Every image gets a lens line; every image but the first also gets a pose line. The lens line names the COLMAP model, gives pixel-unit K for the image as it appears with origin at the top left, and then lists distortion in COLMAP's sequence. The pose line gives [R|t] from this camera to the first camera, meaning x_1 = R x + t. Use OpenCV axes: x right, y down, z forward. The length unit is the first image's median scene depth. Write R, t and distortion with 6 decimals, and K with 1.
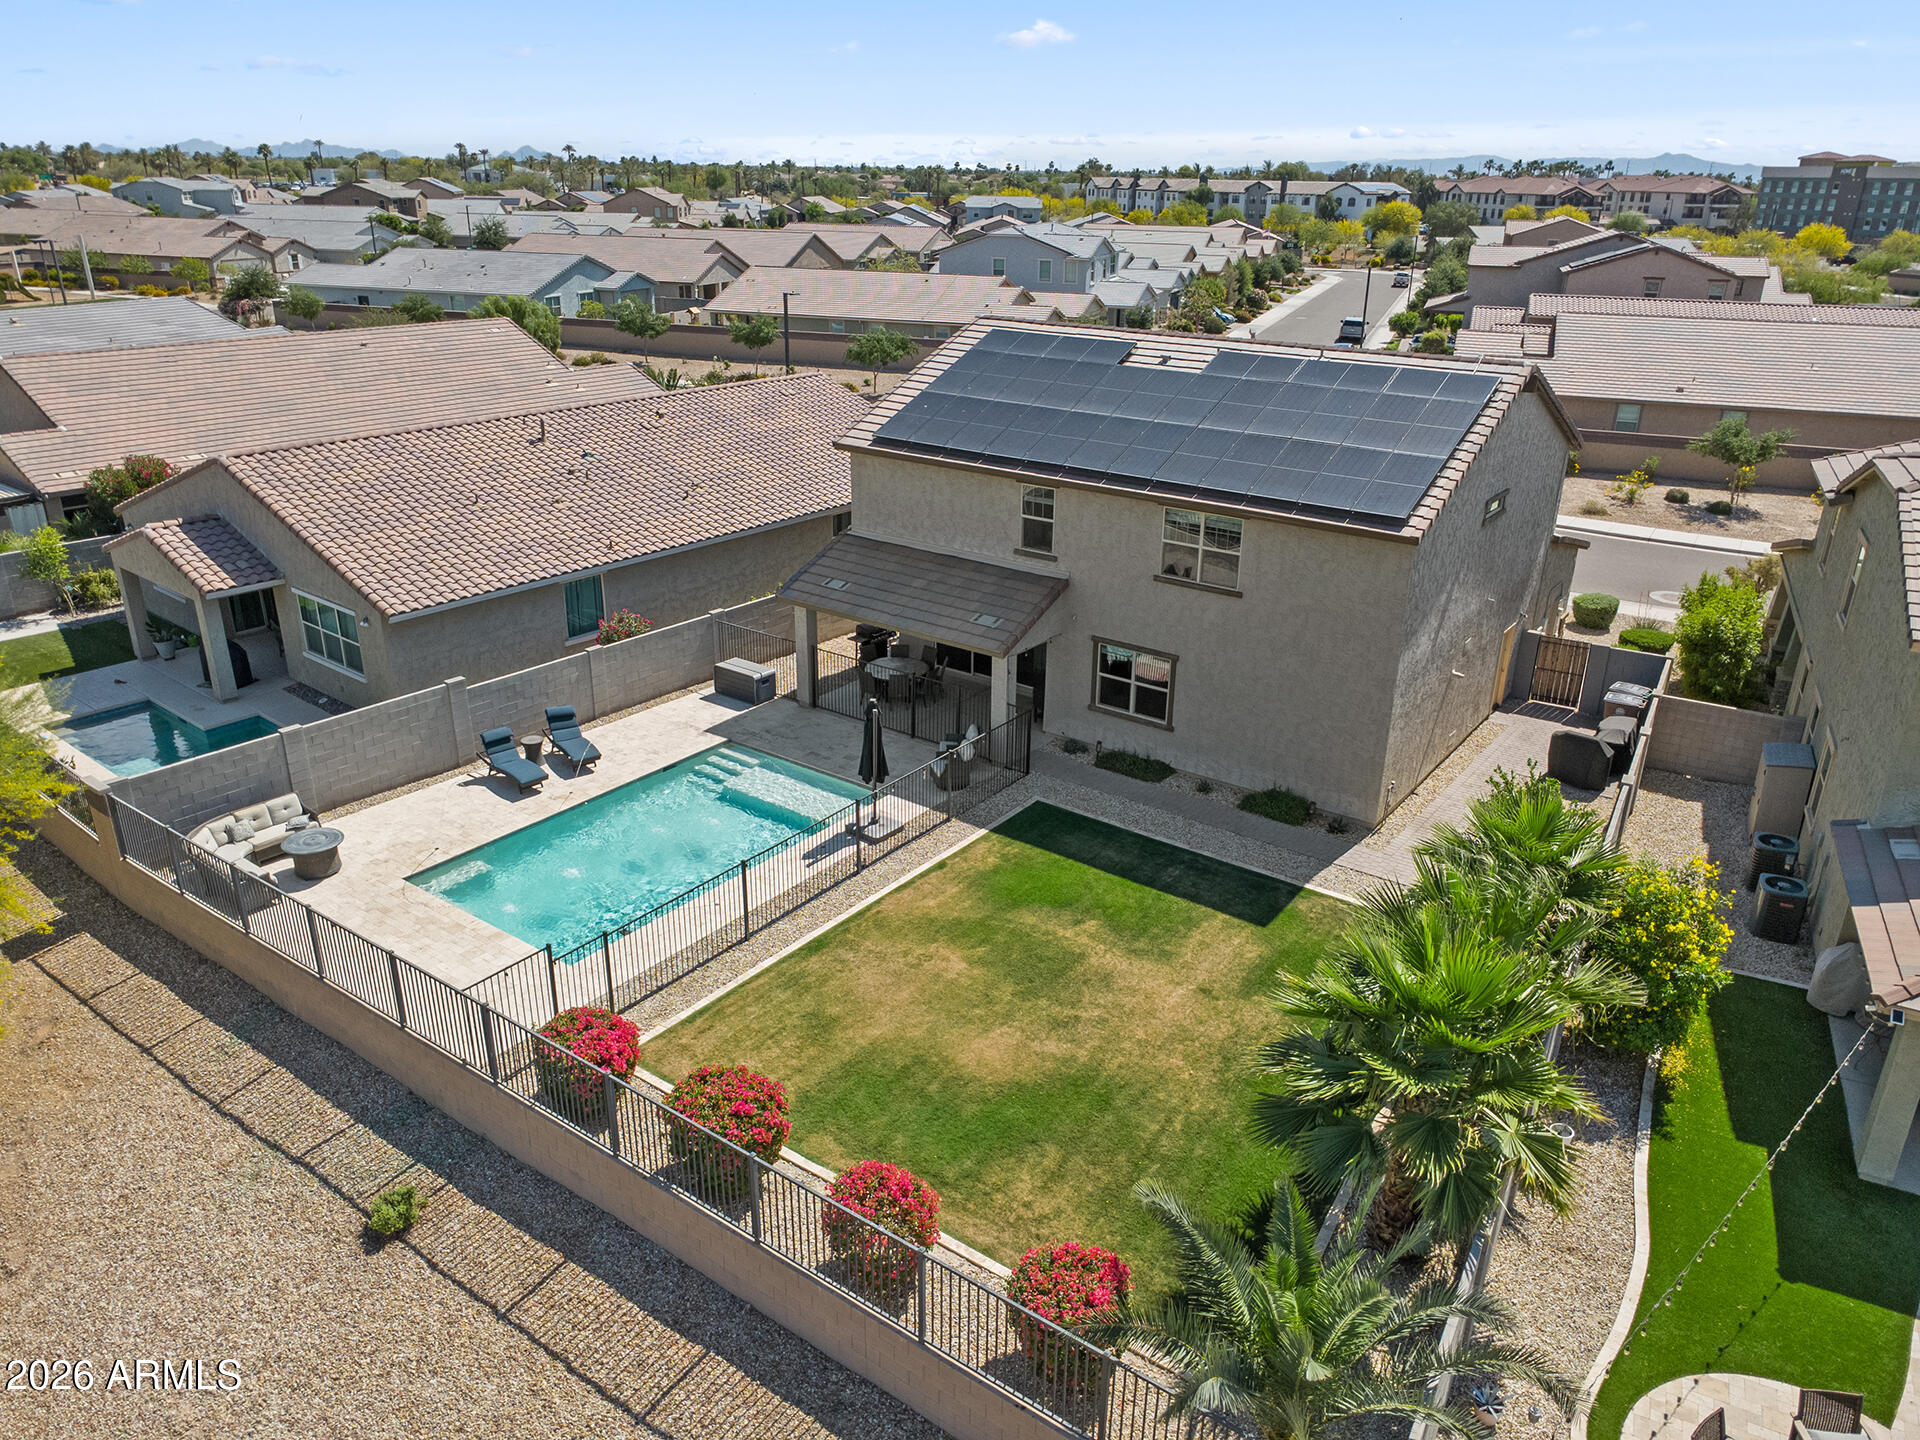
lens RADIAL K [[1345.2, 0, 960.0], [0, 1345.2, 720.0], [0, 0, 1]] dist [0.001780, 0.002485]
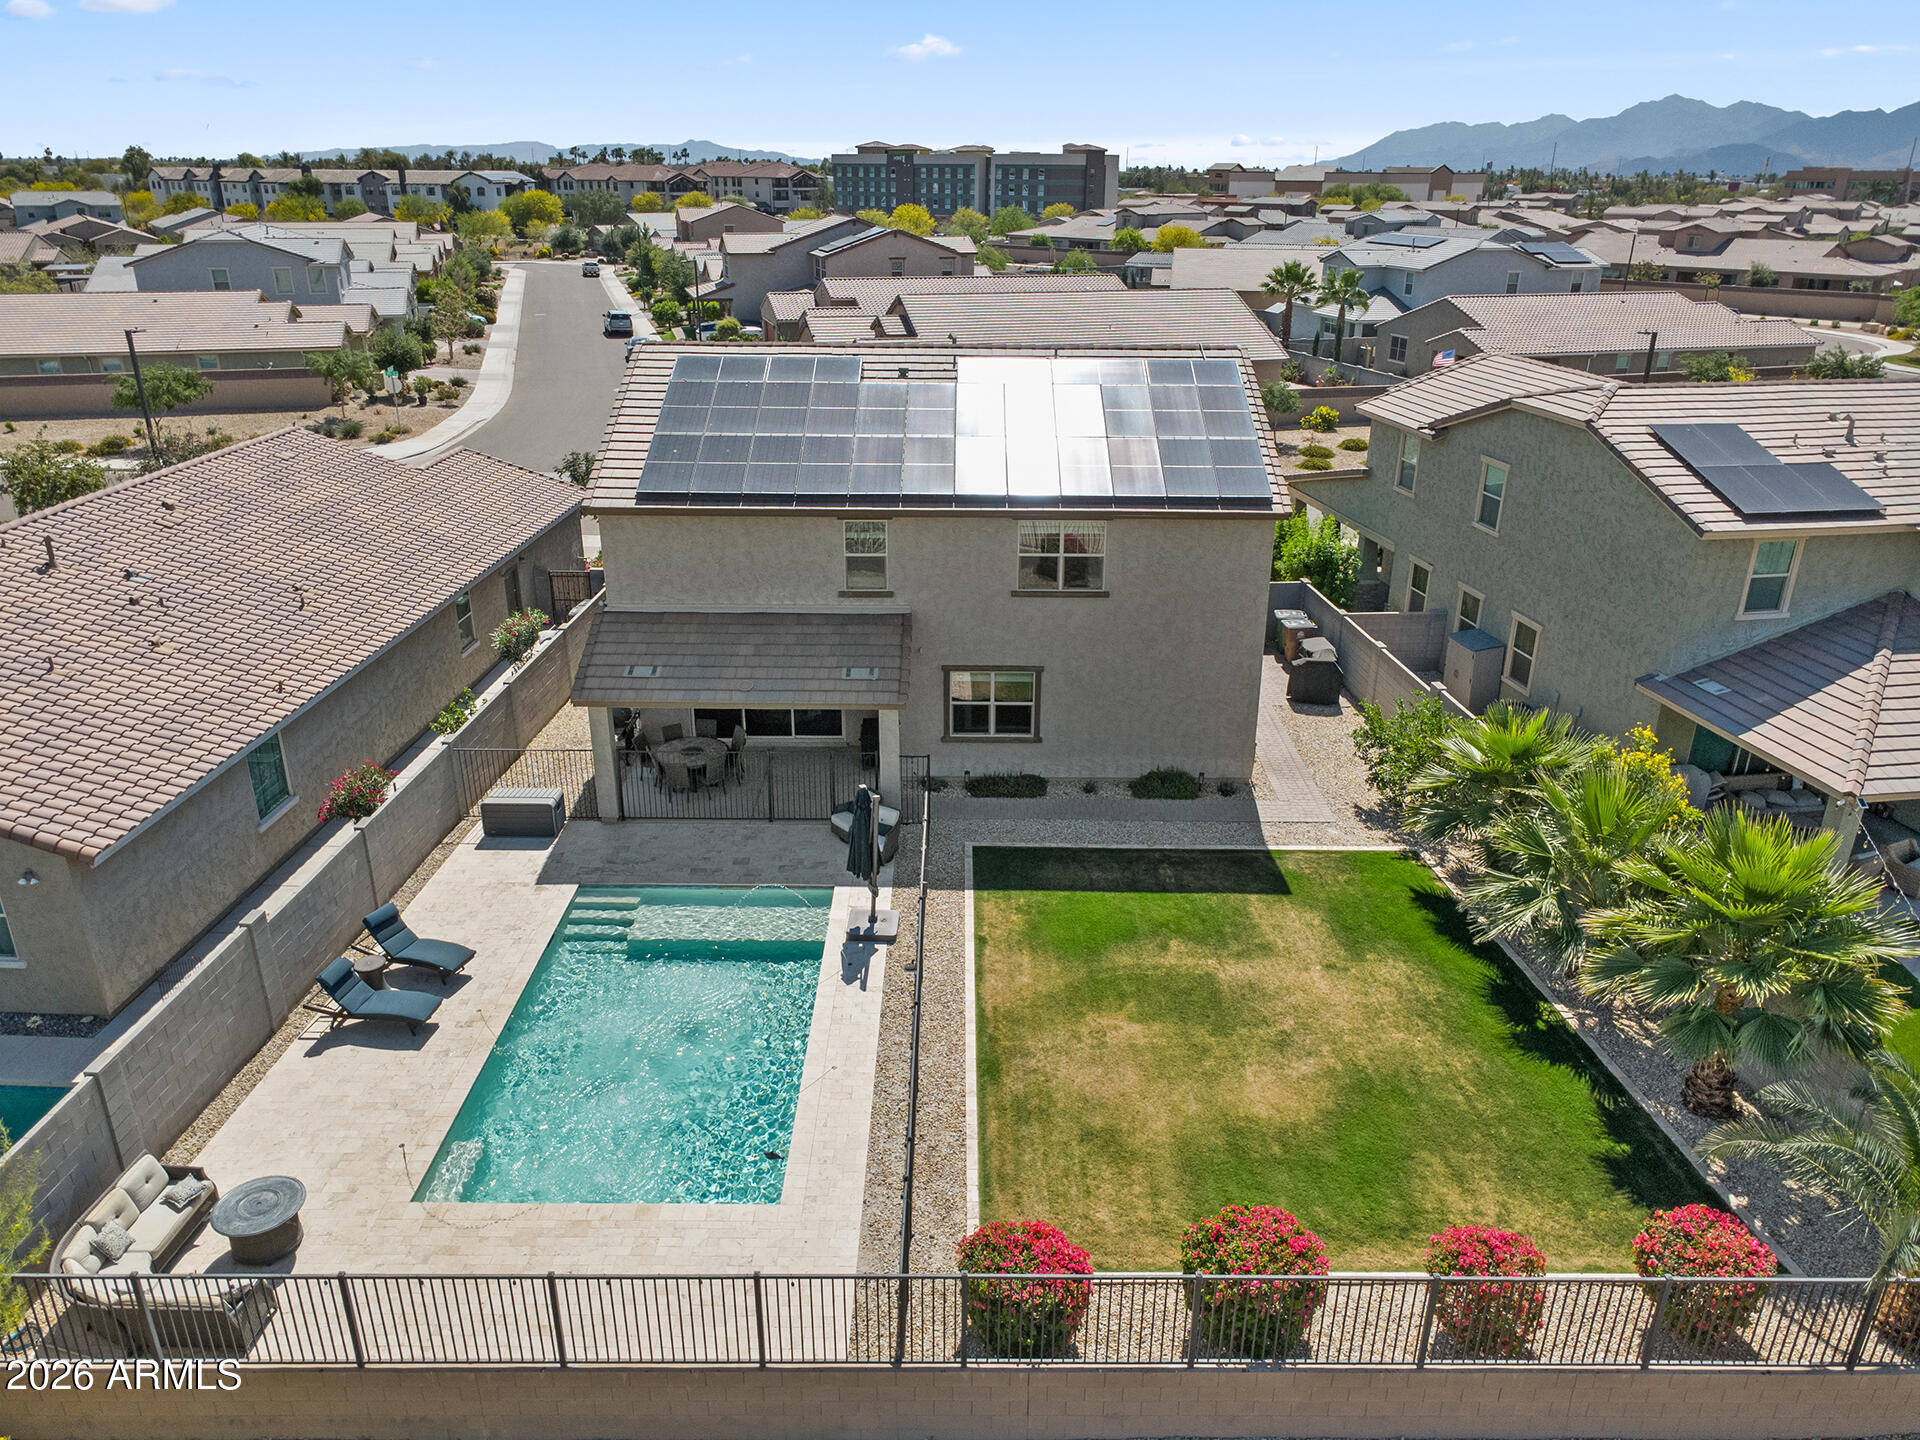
lens RADIAL K [[1345.2, 0, 960.0], [0, 1345.2, 720.0], [0, 0, 1]] dist [0.001780, 0.002485]
pose [[0.806231, -0.232627, 0.543945, -0.407306], [0.227764, 0.970626, 0.077514, -0.093441], [-0.545999, 0.061397, 0.835533, 0.190140]]
